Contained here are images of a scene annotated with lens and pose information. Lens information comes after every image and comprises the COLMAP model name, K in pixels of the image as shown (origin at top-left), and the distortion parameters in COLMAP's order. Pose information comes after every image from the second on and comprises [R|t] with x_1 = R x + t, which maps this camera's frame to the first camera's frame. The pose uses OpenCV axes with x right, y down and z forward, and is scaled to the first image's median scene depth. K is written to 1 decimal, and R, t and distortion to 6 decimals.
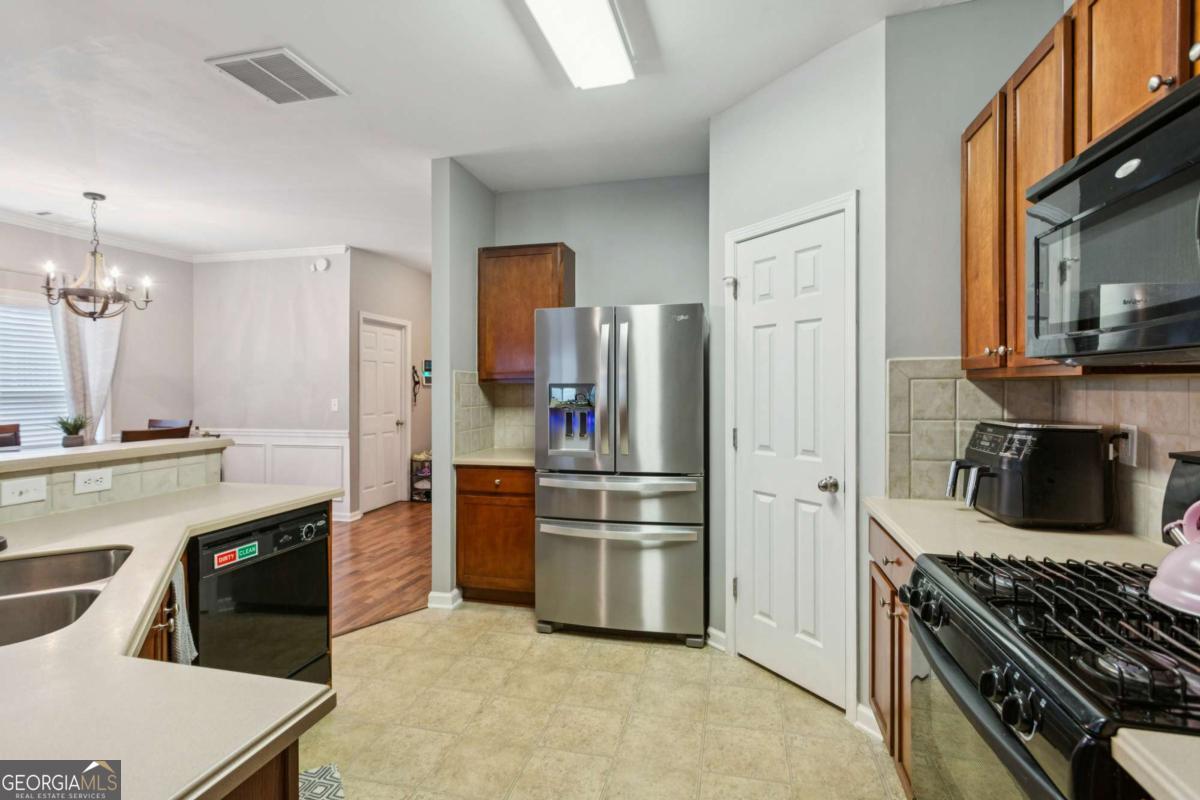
lens RADIAL K [[582.7, 0, 611.5], [0, 582.7, 388.4], [0, 0, 1]] dist [-0.000553, -0.001592]
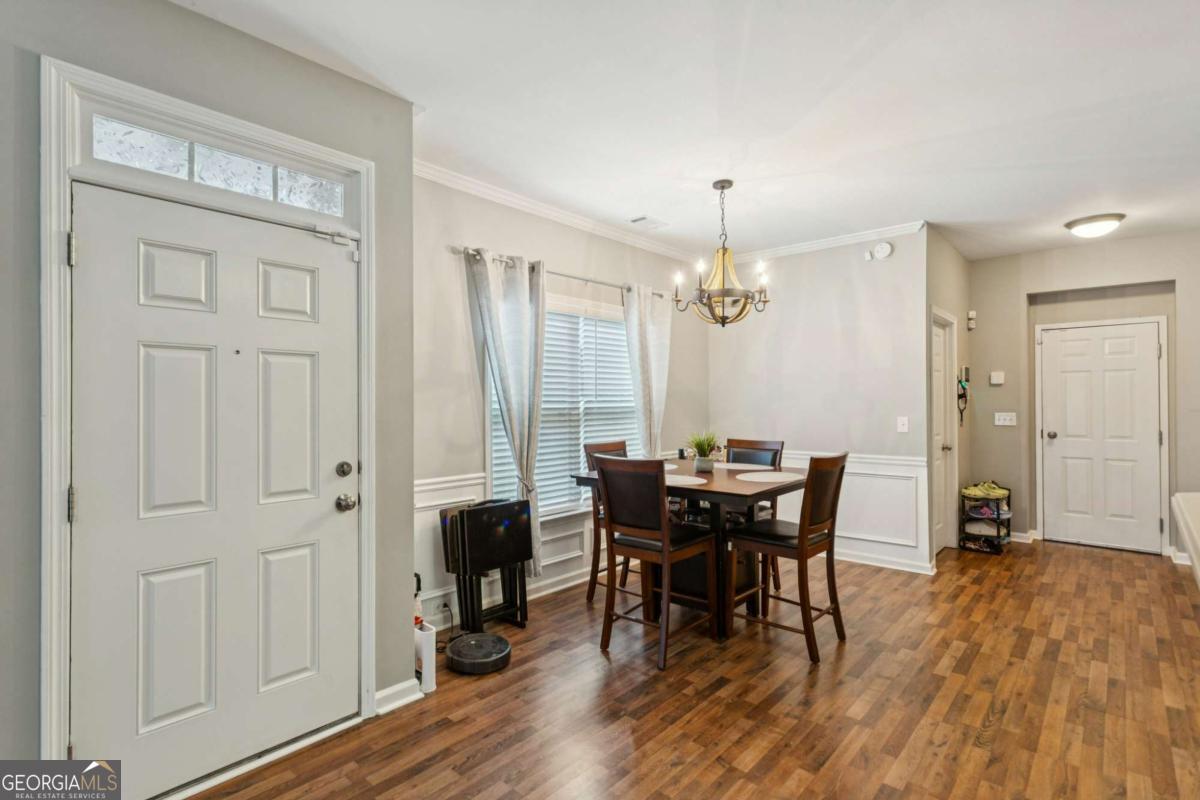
lens RADIAL K [[582.7, 0, 589.5], [0, 582.7, 400.0], [0, 0, 1]] dist [-0.000553, -0.001592]
pose [[0.874588, -0.003869, -0.484852, -0.468965], [0.000988, 0.999980, -0.006197, -0.000264], [0.484866, 0.004941, 0.874574, 0.099224]]
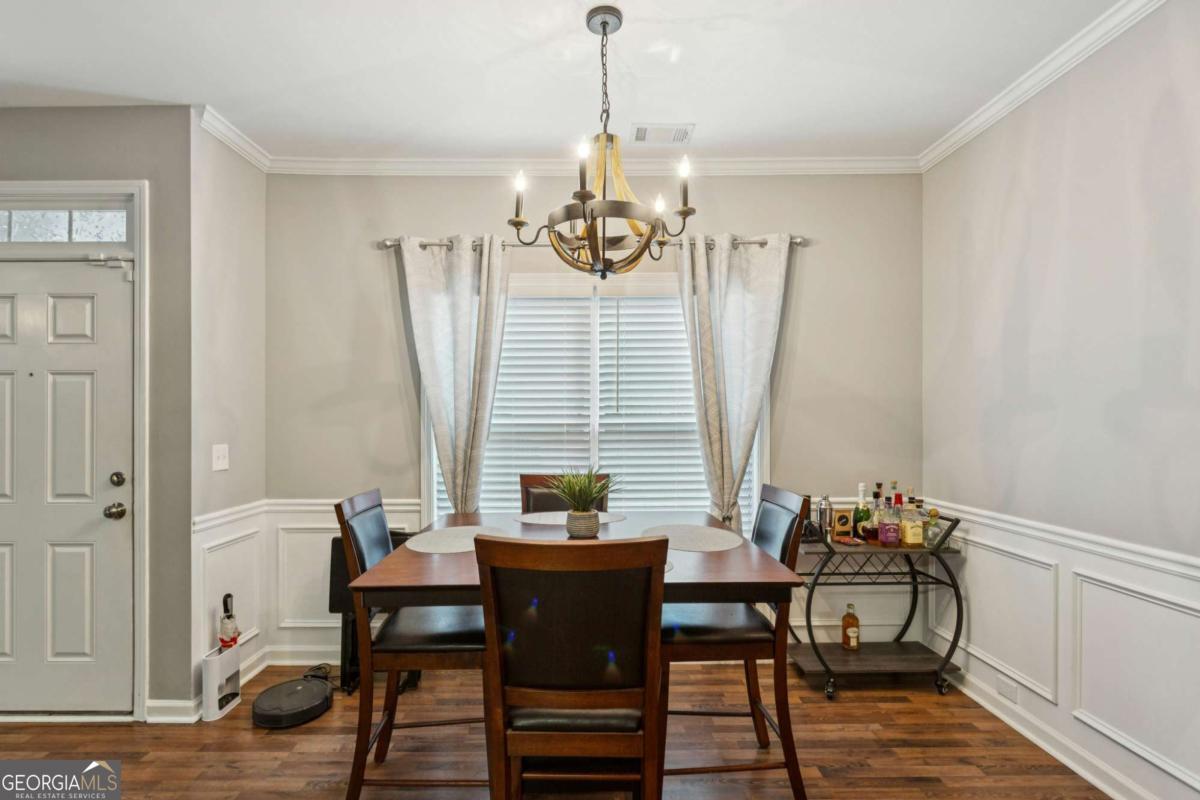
lens RADIAL K [[582.7, 0, 589.4], [0, 582.7, 423.5], [0, 0, 1]] dist [-0.000553, -0.001592]
pose [[0.227751, 0.007552, -0.973690, -0.307259], [-0.001137, 0.999971, 0.007490, 0.000466], [0.973719, -0.000599, 0.227753, 0.643804]]
